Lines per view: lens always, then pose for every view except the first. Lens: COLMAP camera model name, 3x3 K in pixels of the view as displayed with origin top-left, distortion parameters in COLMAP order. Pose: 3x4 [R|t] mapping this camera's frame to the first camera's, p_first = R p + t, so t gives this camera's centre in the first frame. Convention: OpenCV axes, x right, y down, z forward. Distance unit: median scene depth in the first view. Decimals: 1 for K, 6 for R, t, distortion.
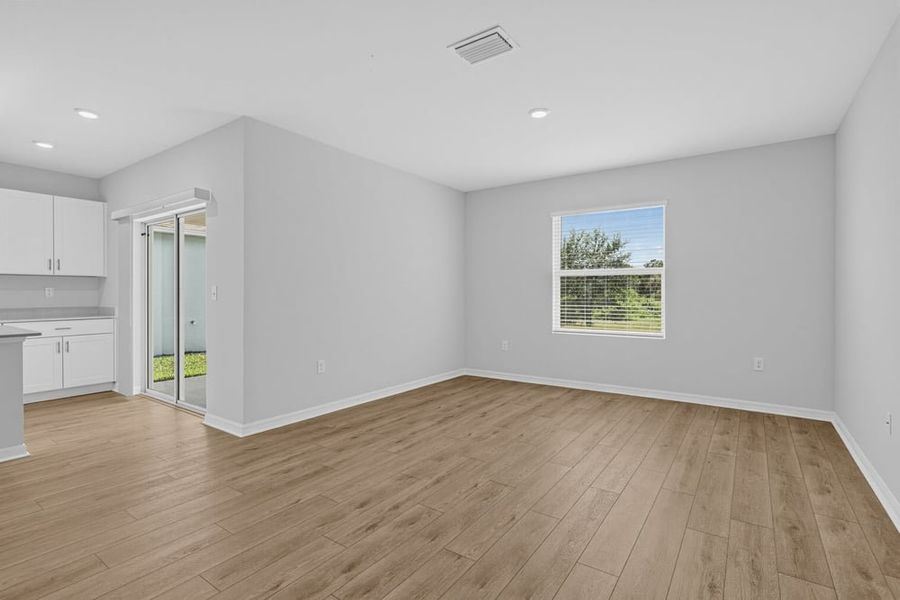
lens RADIAL K [[429.2, 0, 461.3], [0, 429.2, 294.3], [0, 0, 1]] dist [0.000121, 0.000166]
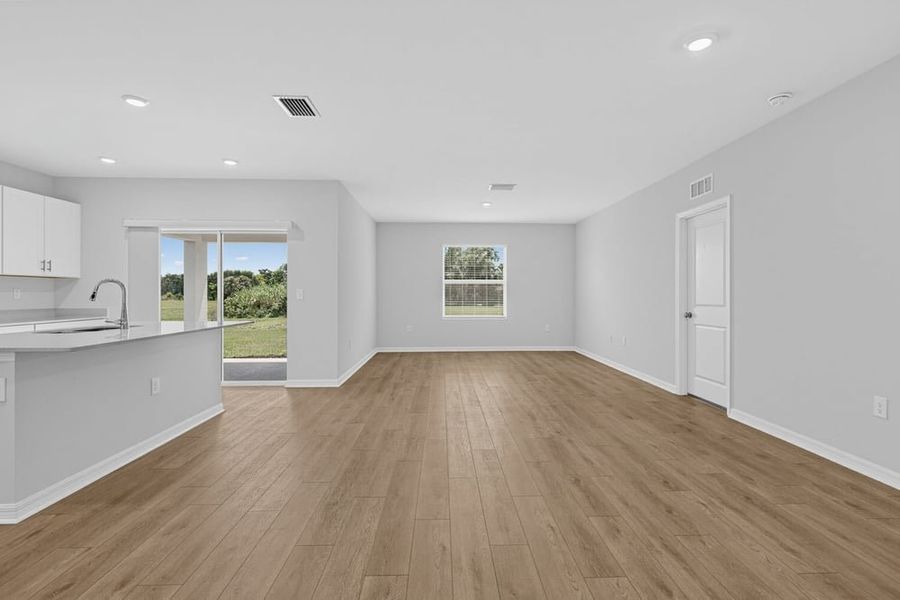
lens RADIAL K [[429.2, 0, 461.3], [0, 429.2, 294.3], [0, 0, 1]] dist [0.000121, 0.000166]
pose [[0.796204, -0.000814, 0.605027, -0.788045], [0.001906, 0.999998, -0.001164, -0.000369], [-0.605025, 0.002080, 0.796204, -0.369174]]
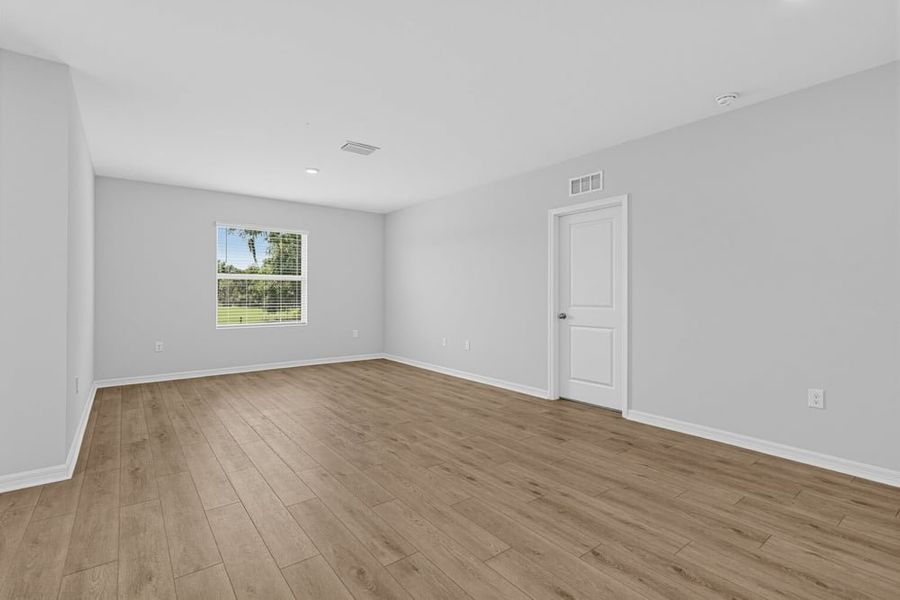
lens RADIAL K [[429.2, 0, 461.3], [0, 429.2, 294.3], [0, 0, 1]] dist [0.000121, 0.000166]
pose [[0.299181, -0.002676, 0.954193, -0.749299], [0.000840, 0.999996, 0.002541, -0.003613], [-0.954196, 0.000041, 0.299182, 0.055077]]
